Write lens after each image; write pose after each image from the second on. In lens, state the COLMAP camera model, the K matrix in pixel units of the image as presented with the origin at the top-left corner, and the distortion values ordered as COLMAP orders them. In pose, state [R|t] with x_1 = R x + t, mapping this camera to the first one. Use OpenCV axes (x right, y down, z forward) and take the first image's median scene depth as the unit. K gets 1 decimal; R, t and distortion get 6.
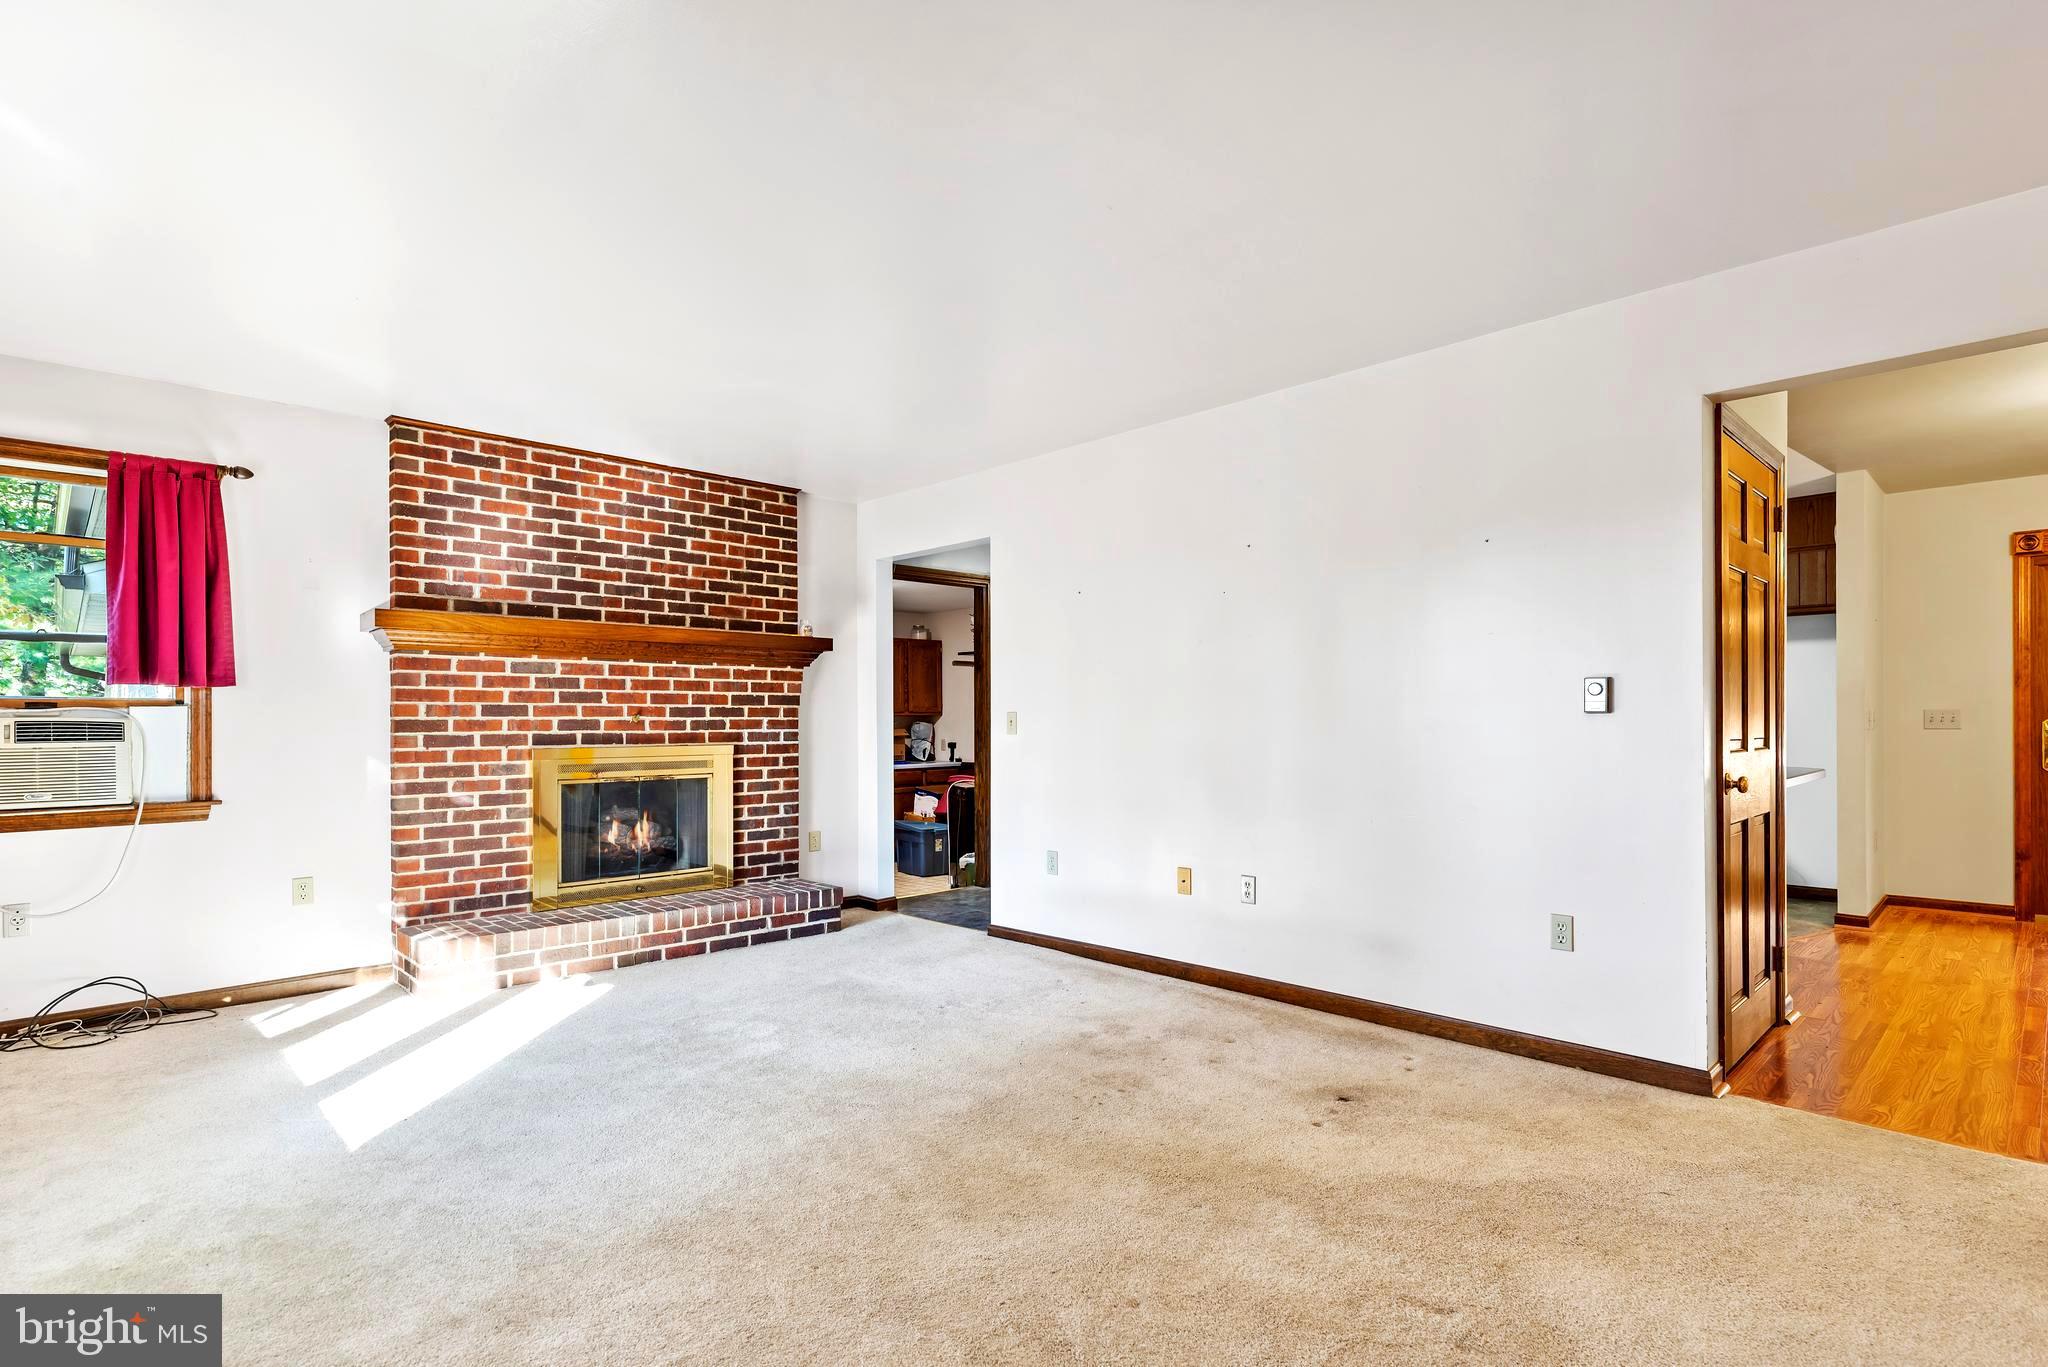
lens RADIAL K [[1006.5, 0, 1084.6], [0, 1006.5, 714.3], [0, 0, 1]] dist [-0.000303, 0.001314]
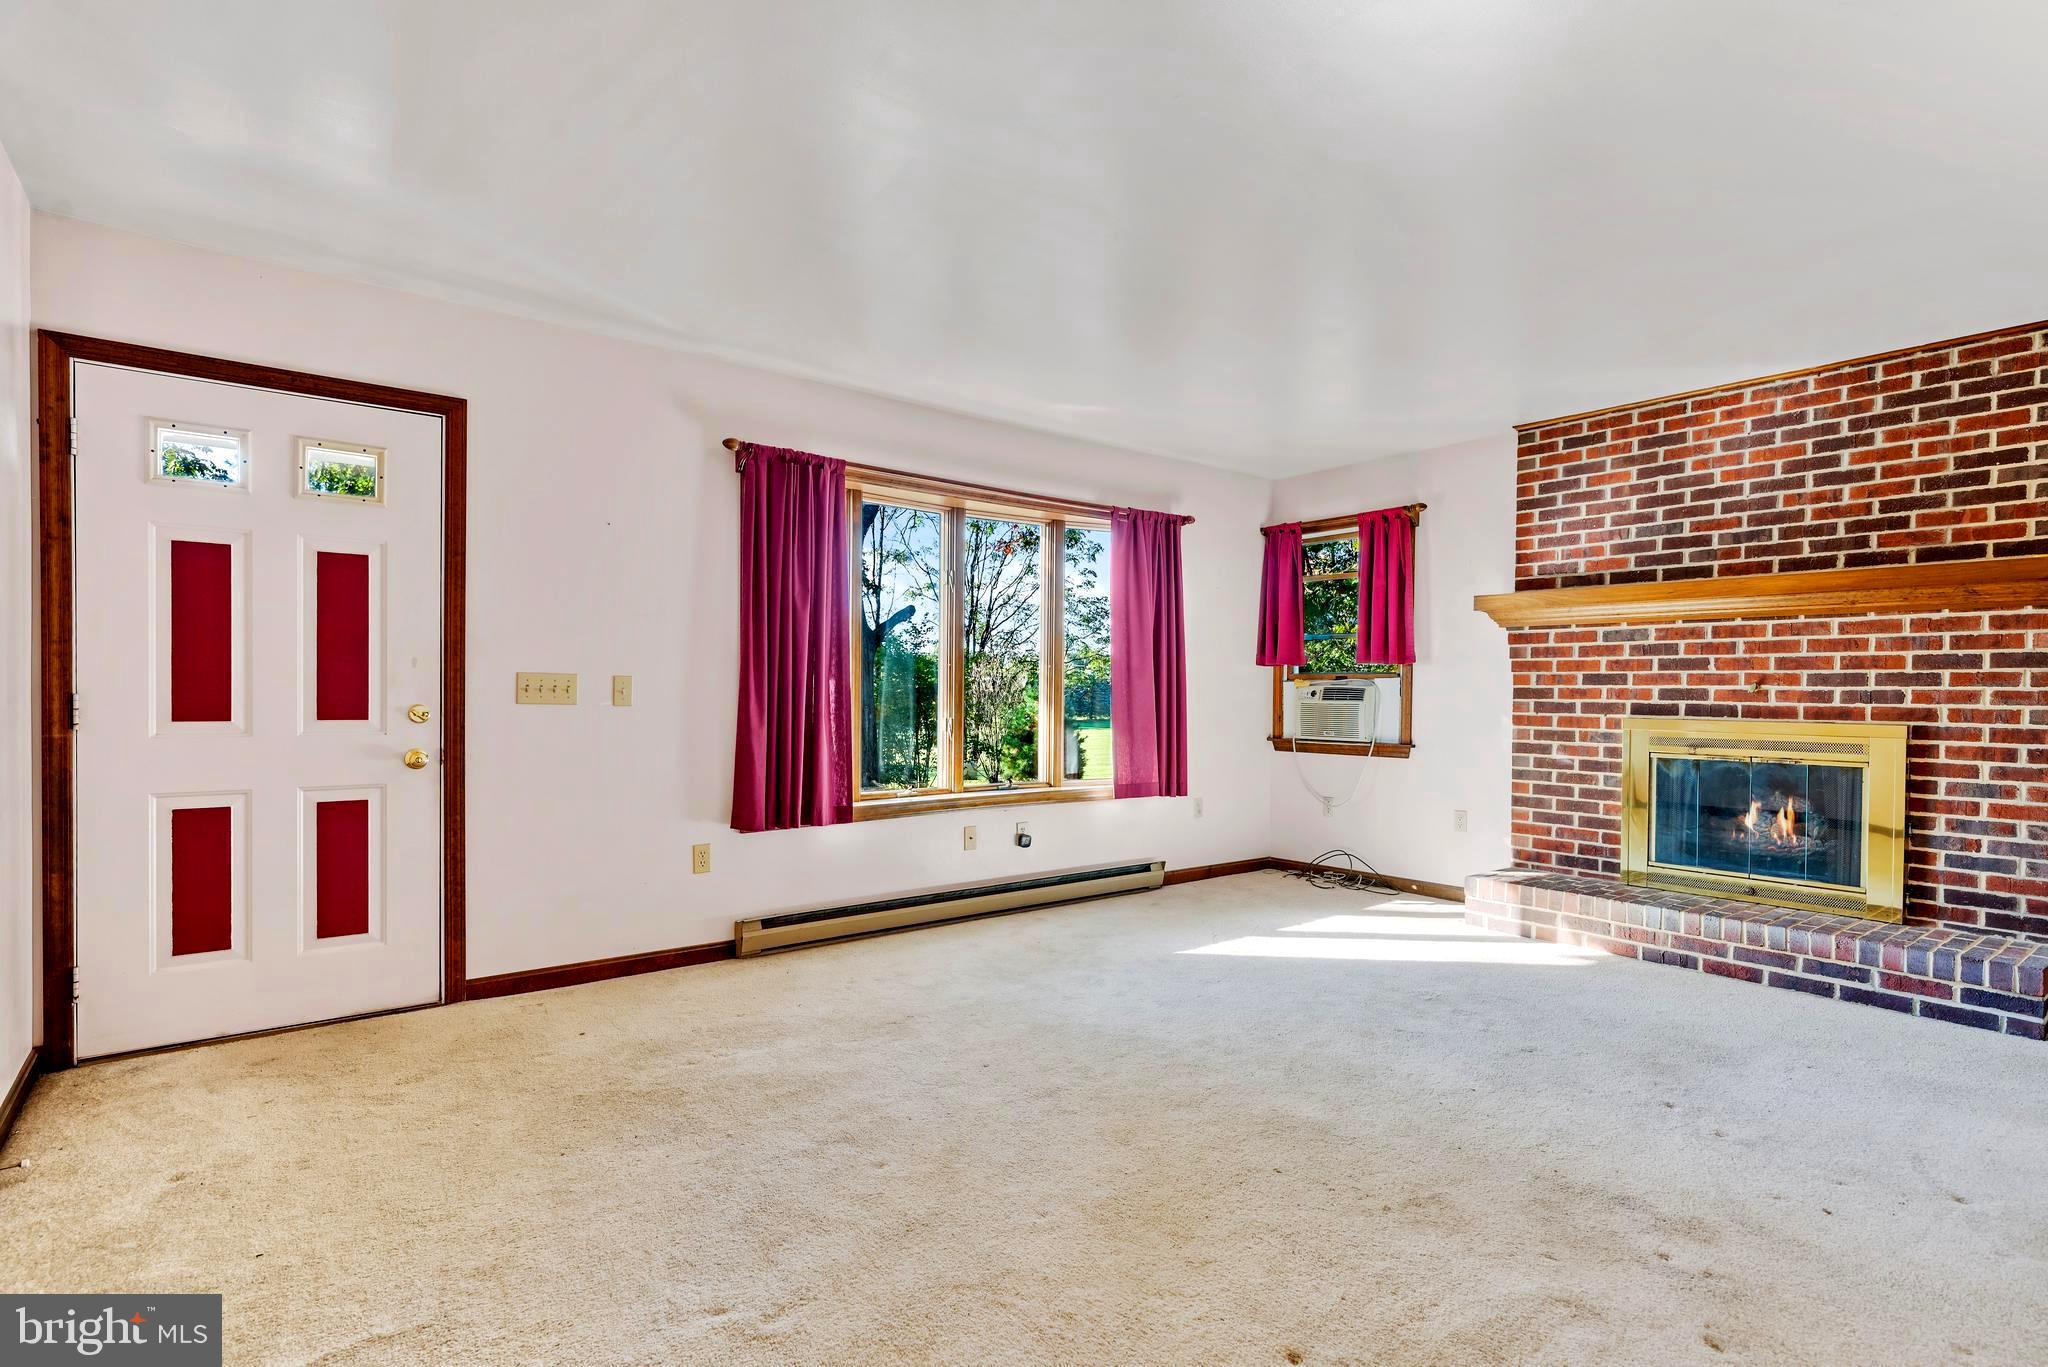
lens RADIAL K [[1006.5, 0, 1026.7], [0, 1006.5, 693.8], [0, 0, 1]] dist [-0.000303, 0.001314]
pose [[-0.130990, 0.004690, -0.991373, 0.497224], [-0.004132, 0.999978, 0.005277, 0.007891], [0.991375, 0.004788, -0.130967, 0.544982]]
